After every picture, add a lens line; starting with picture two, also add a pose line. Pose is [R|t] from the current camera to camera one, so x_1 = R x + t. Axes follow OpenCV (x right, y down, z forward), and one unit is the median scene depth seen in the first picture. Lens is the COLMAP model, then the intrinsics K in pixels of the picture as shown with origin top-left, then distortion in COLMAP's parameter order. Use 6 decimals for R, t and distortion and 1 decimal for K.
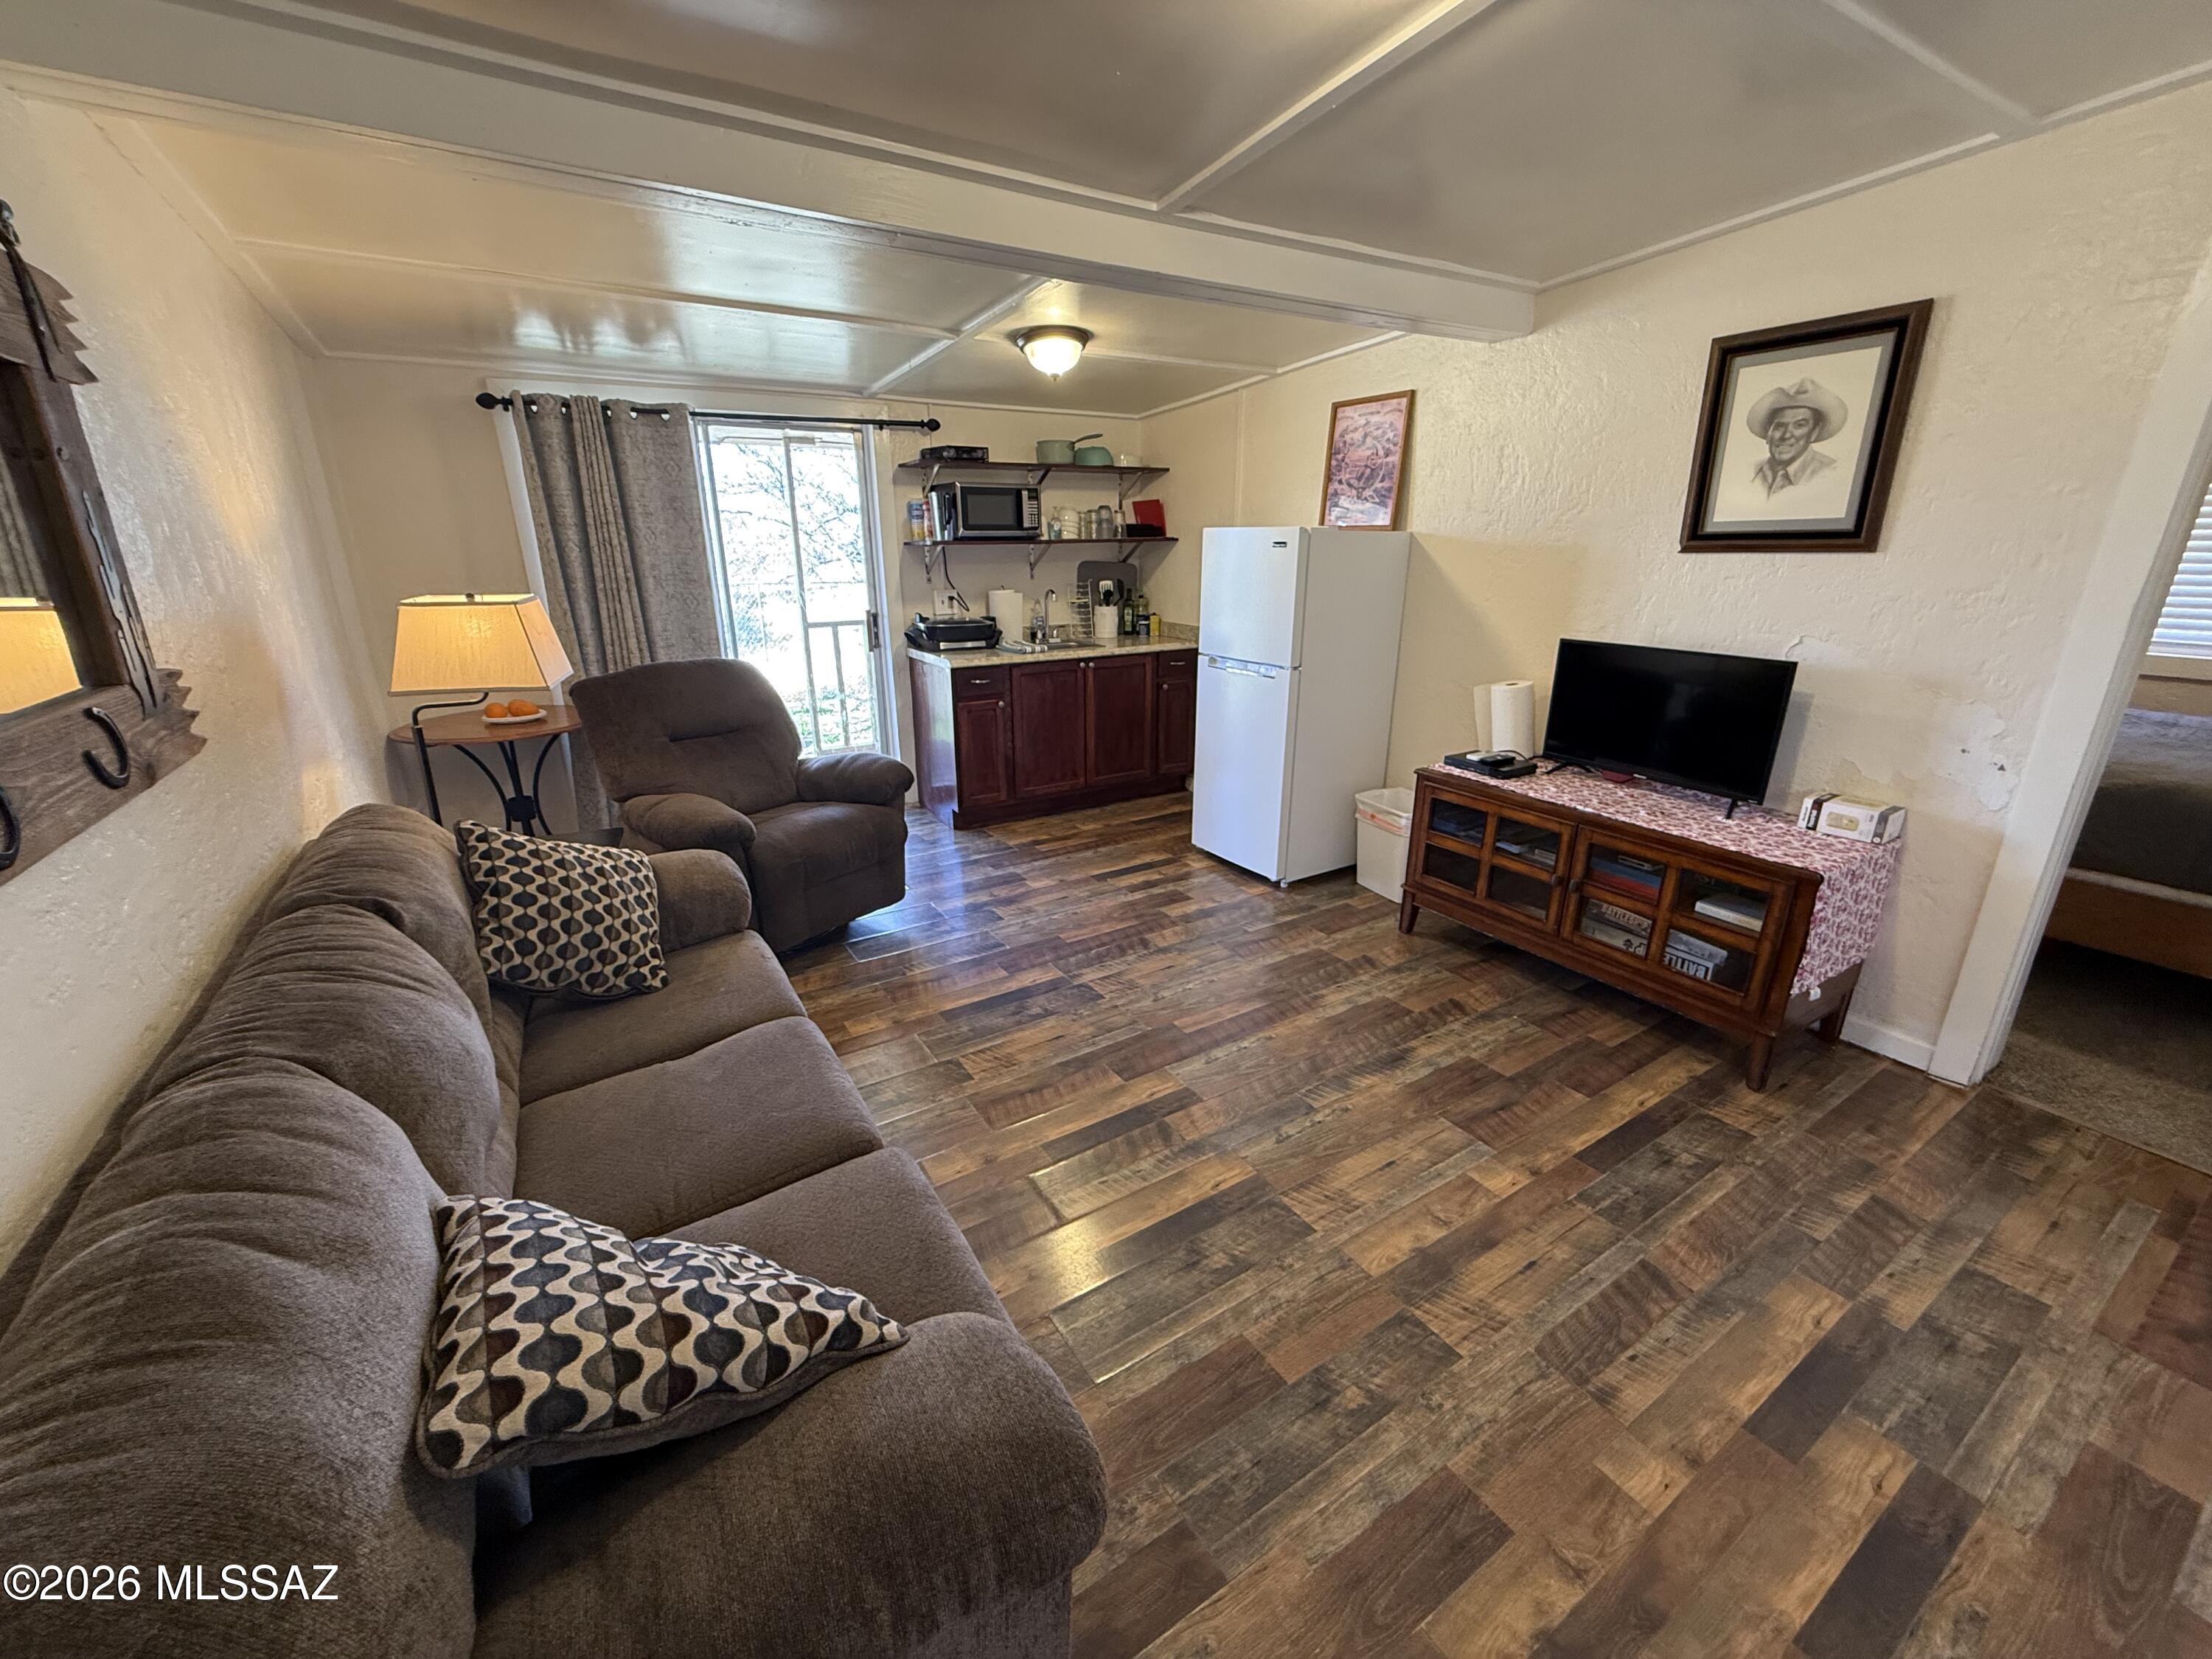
lens RADIAL K [[884.5, 0, 1104.6], [0, 884.5, 829.6], [0, 0, 1]] dist [-0.000607, -0.000252]
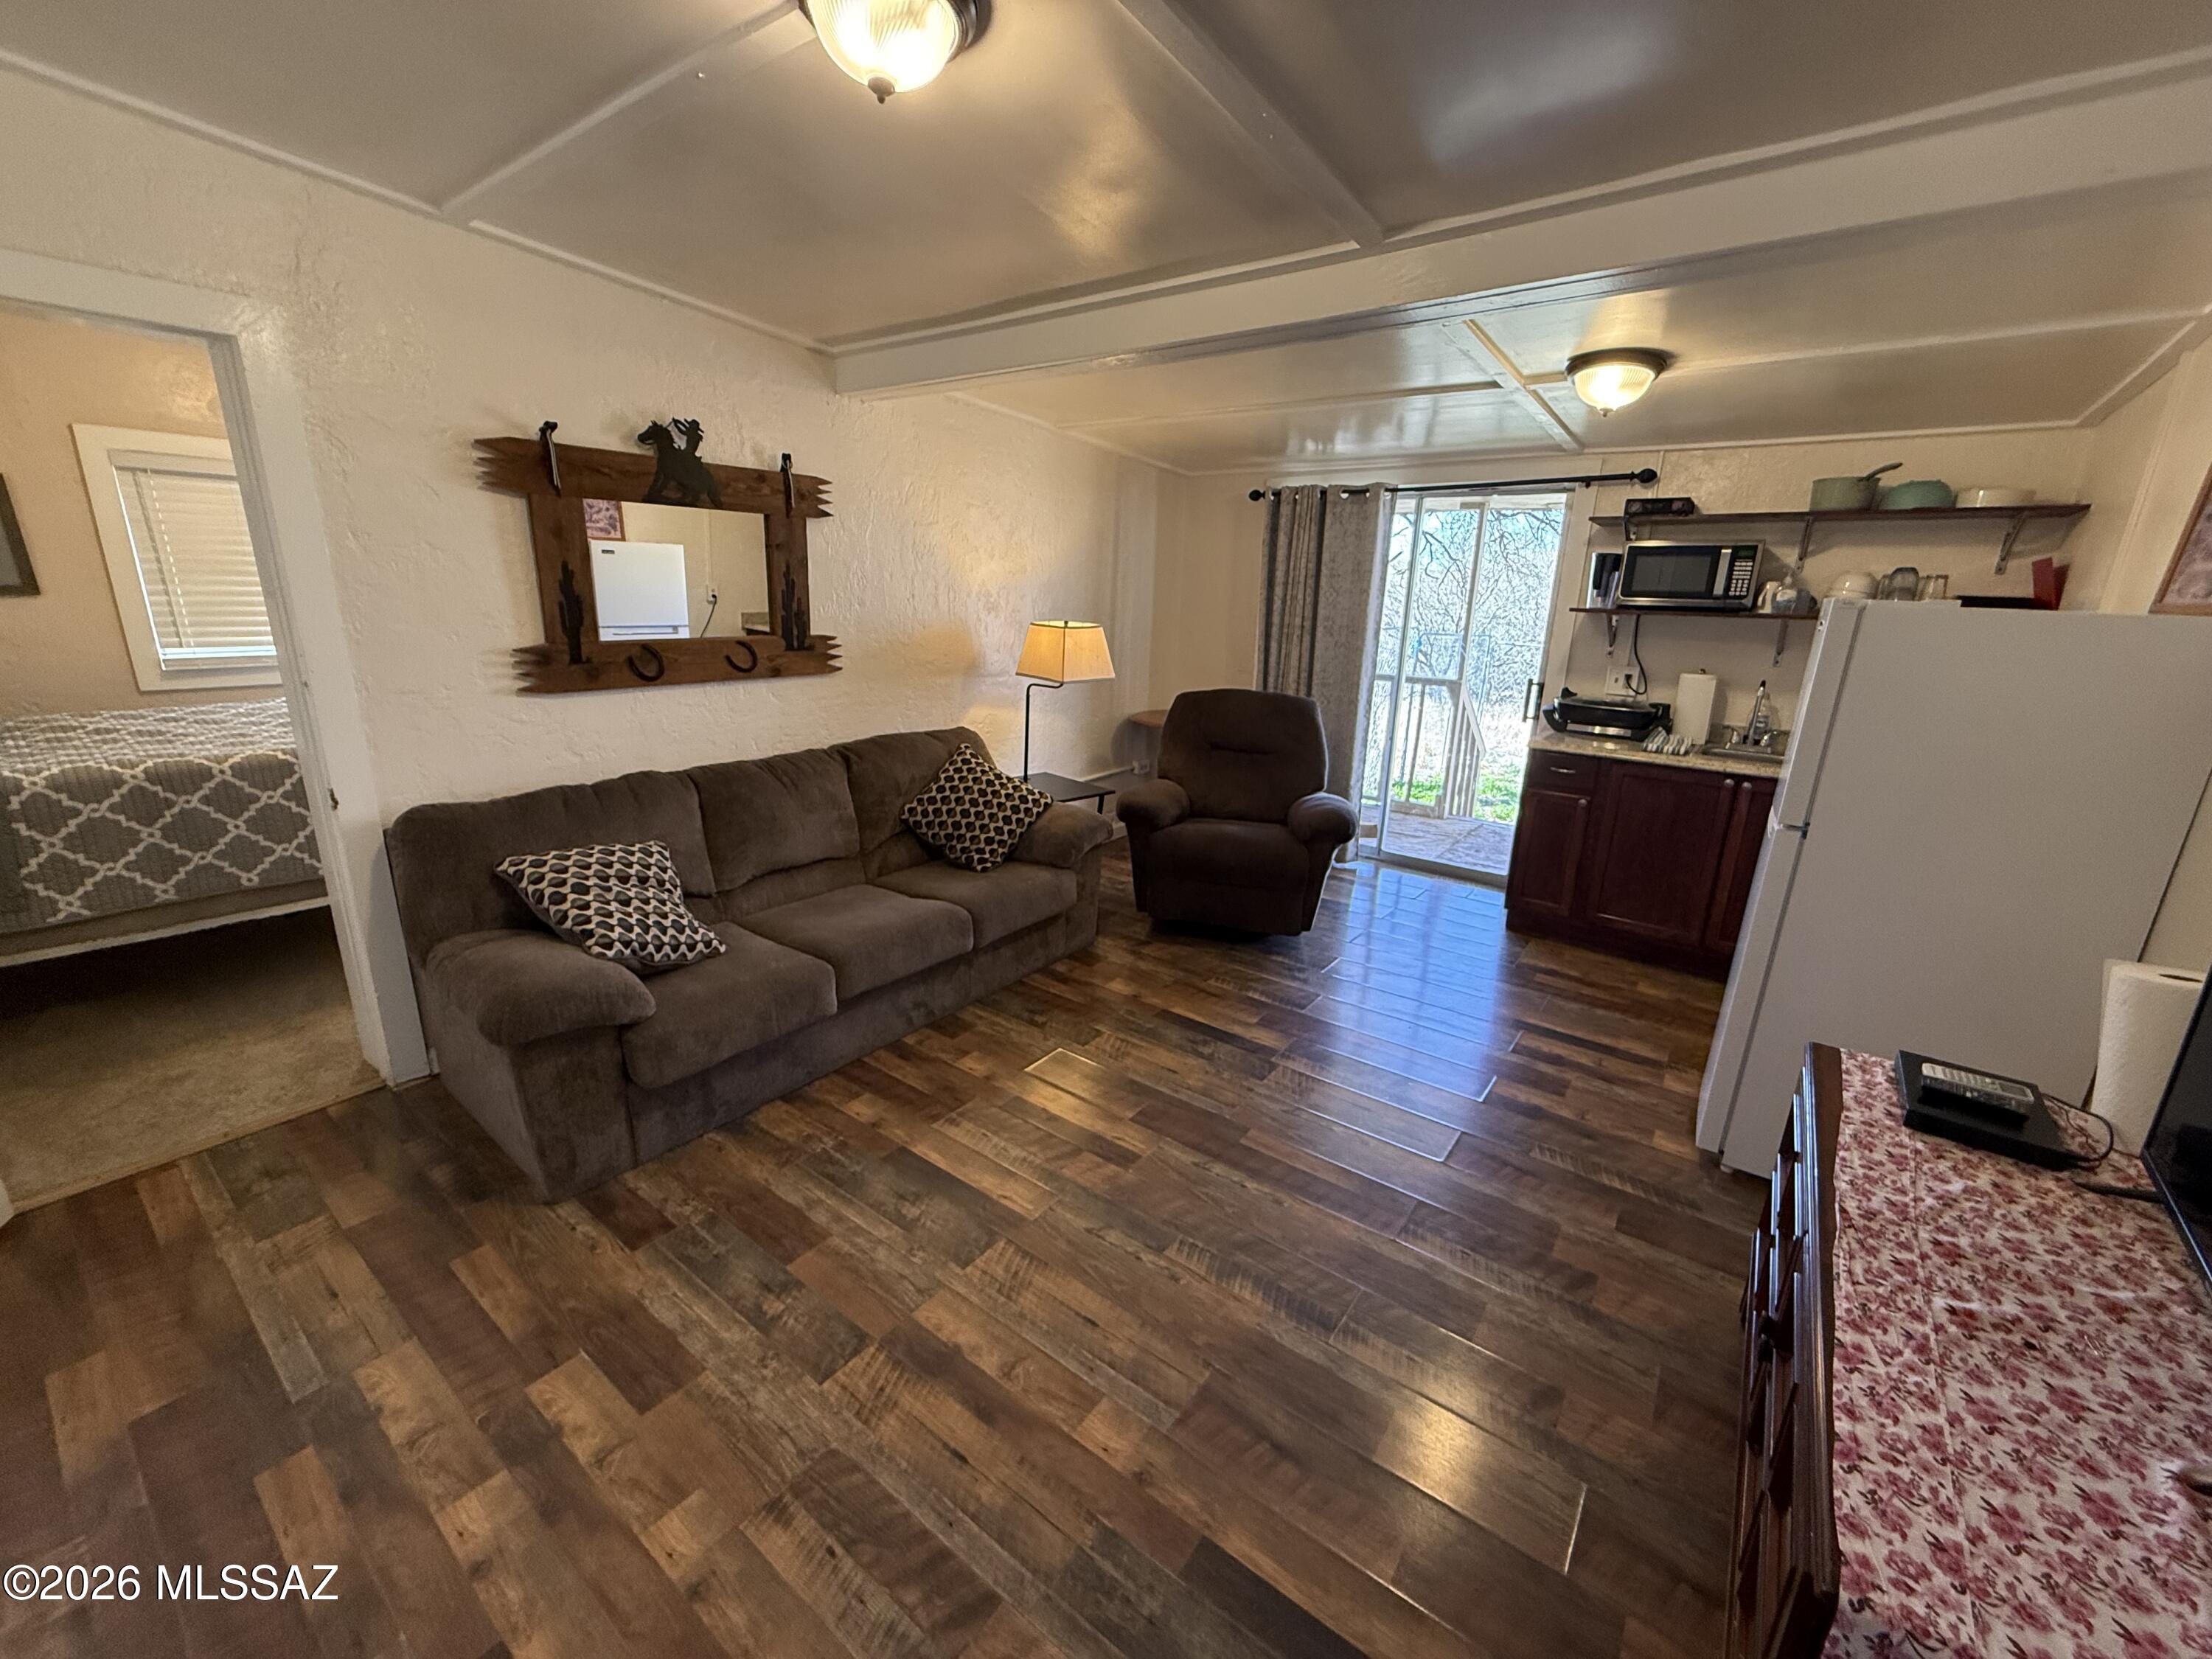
lens RADIAL K [[884.5, 0, 1104.6], [0, 884.5, 829.6], [0, 0, 1]] dist [-0.000607, -0.000252]
pose [[0.349835, 0.261296, -0.899633, 0.731051], [-0.323858, 0.934838, 0.145584, -0.143570], [0.879052, 0.240423, 0.411661, 0.416013]]
